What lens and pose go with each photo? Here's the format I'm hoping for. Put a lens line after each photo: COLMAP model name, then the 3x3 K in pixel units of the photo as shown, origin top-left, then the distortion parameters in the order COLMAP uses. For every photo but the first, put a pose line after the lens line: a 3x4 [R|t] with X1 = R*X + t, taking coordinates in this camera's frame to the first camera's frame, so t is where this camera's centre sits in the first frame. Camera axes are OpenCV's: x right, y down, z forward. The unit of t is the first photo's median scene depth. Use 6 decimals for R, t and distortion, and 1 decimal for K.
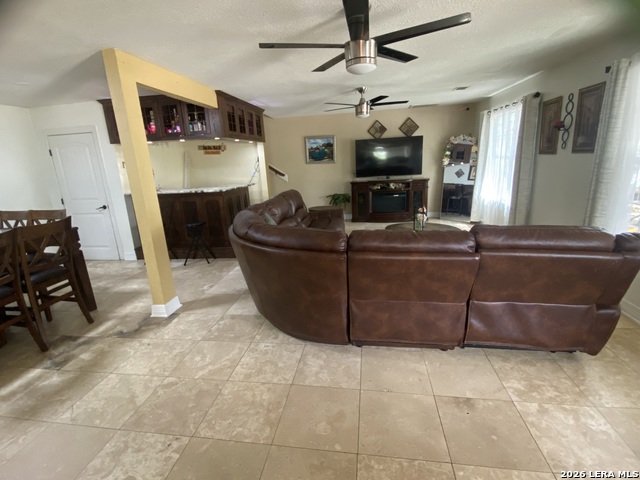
lens RADIAL K [[313.1, 0, 320.0], [0, 313.1, 240.0], [0, 0, 1]] dist [0.070398, -0.062502]
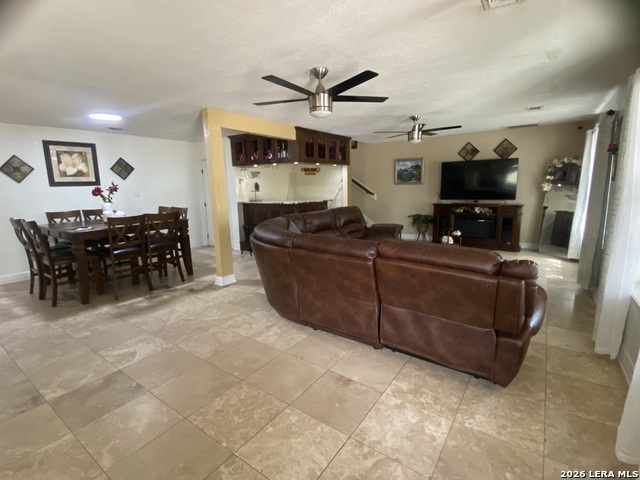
lens RADIAL K [[313.1, 0, 320.0], [0, 313.1, 240.0], [0, 0, 1]] dist [0.070398, -0.062502]
pose [[0.890602, 0.109393, -0.441430, 0.461559], [-0.136033, 0.990278, -0.029046, 0.015730], [0.433962, 0.085918, 0.896825, -0.090525]]
